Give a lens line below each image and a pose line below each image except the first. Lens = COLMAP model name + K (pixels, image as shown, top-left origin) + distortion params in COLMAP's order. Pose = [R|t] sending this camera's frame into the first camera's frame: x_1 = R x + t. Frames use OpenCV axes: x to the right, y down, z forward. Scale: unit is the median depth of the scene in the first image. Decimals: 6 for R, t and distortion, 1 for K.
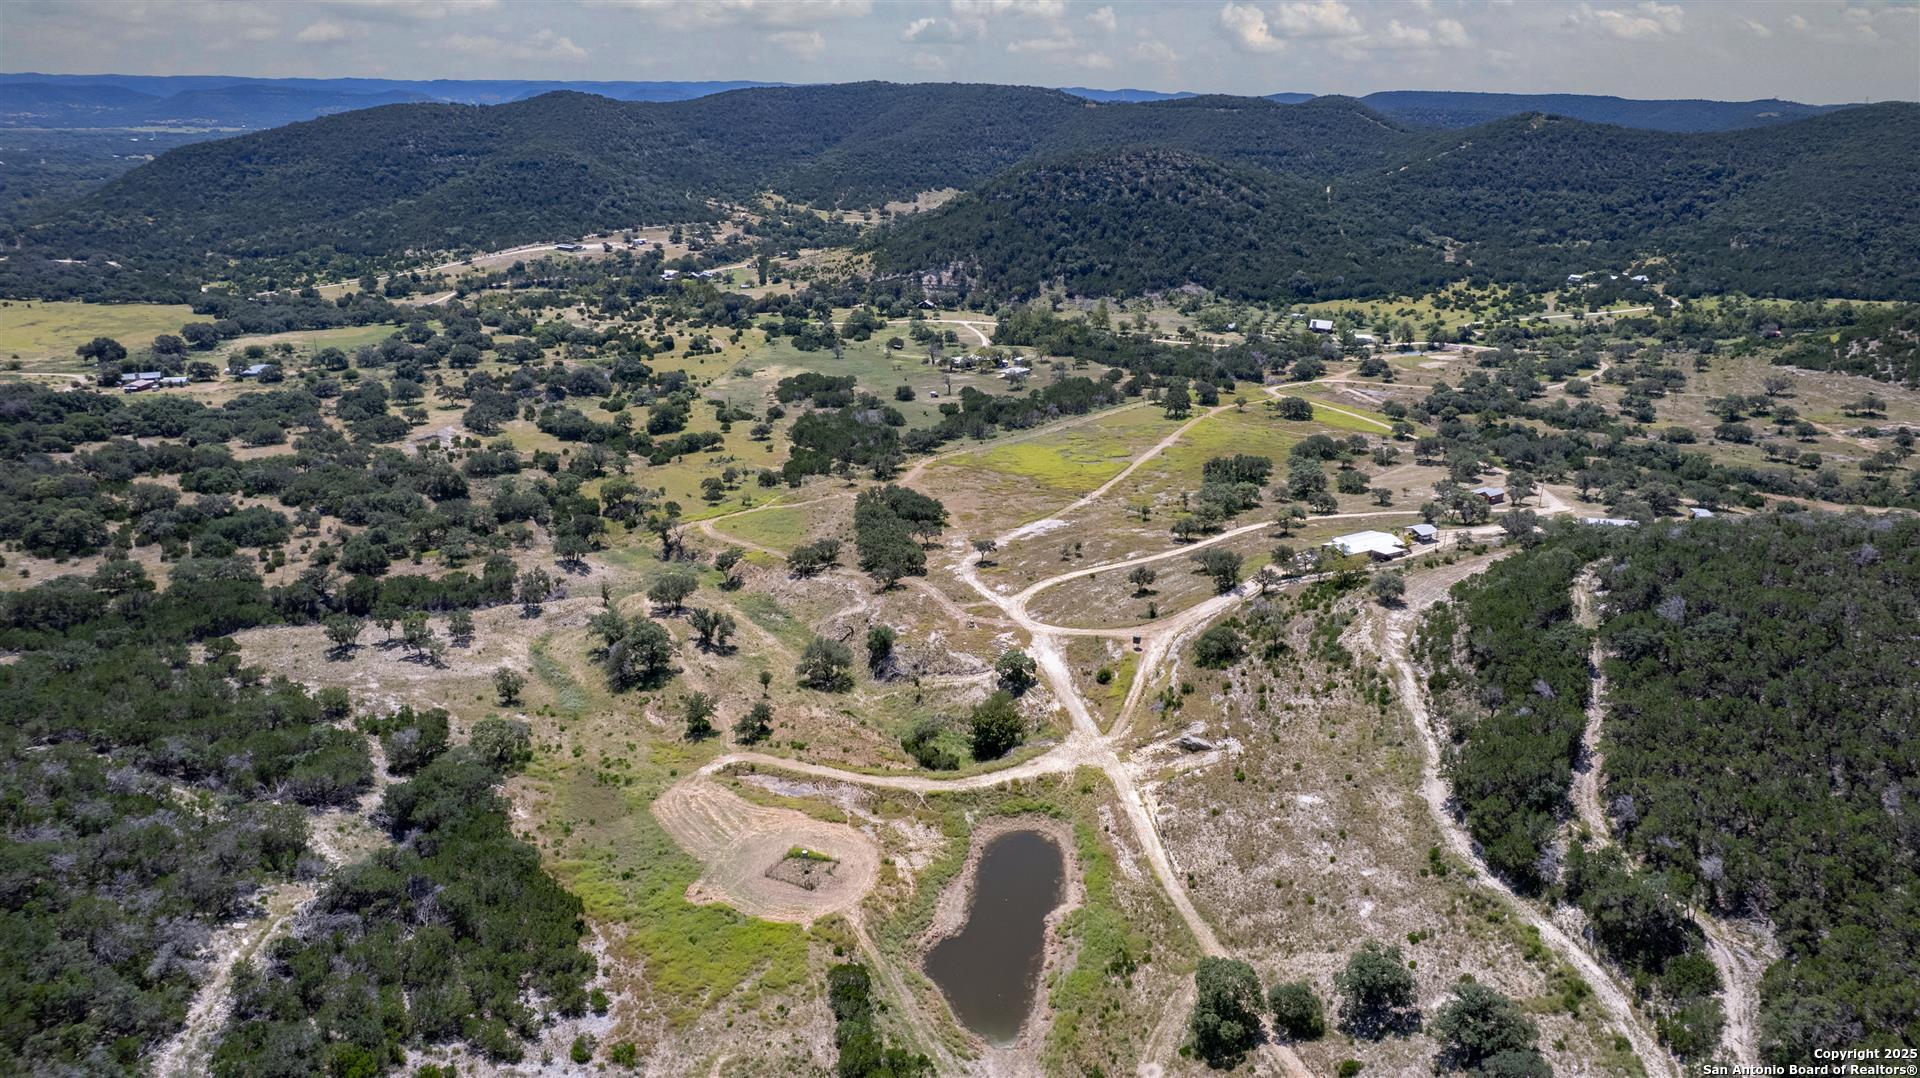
lens RADIAL K [[1236.4, 0, 960.0], [0, 1236.4, 539.0], [0, 0, 1]] dist [-0.087913, 0.087057]
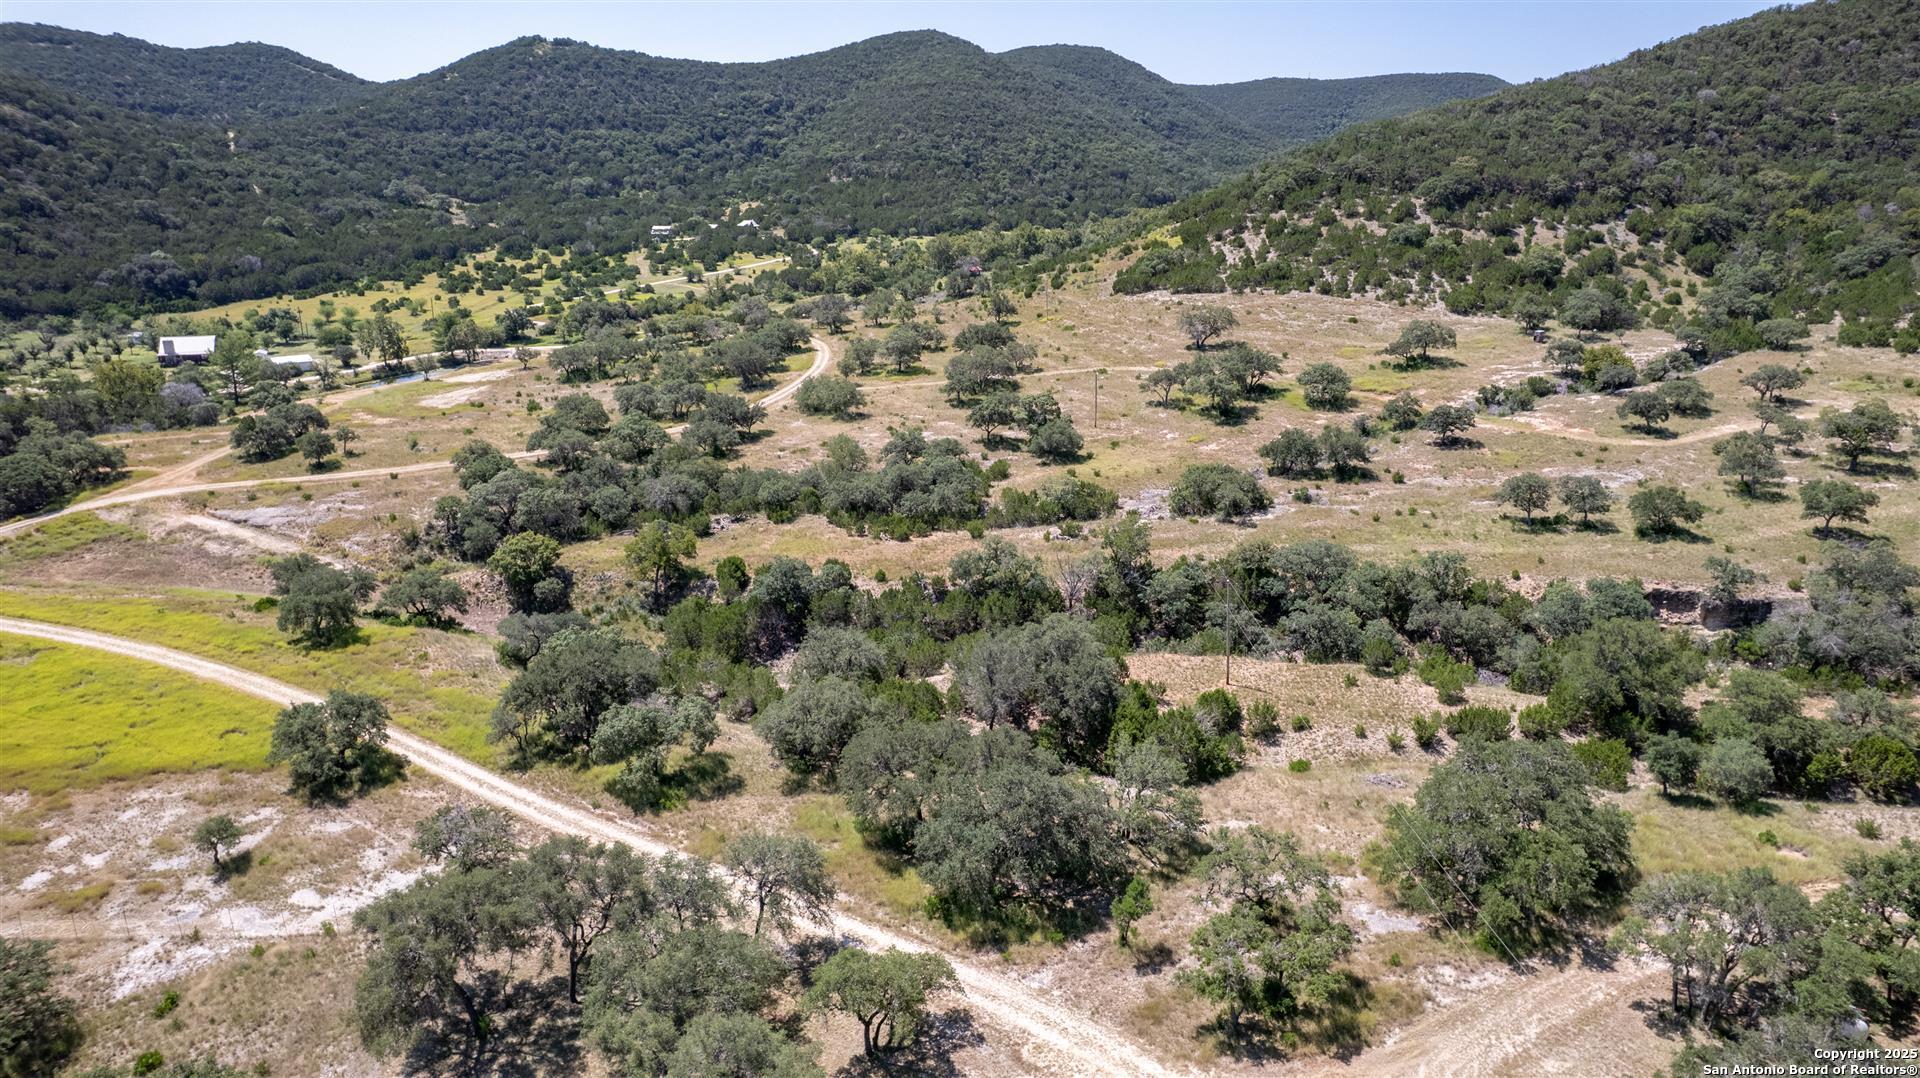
lens RADIAL K [[1236.4, 0, 960.0], [0, 1236.4, 539.0], [0, 0, 1]] dist [-0.087913, 0.087057]
pose [[0.734710, -0.218099, 0.642366, 0.187613], [0.235073, 0.970093, 0.060505, -0.064177], [-0.636351, 0.106550, 0.764006, 0.460119]]
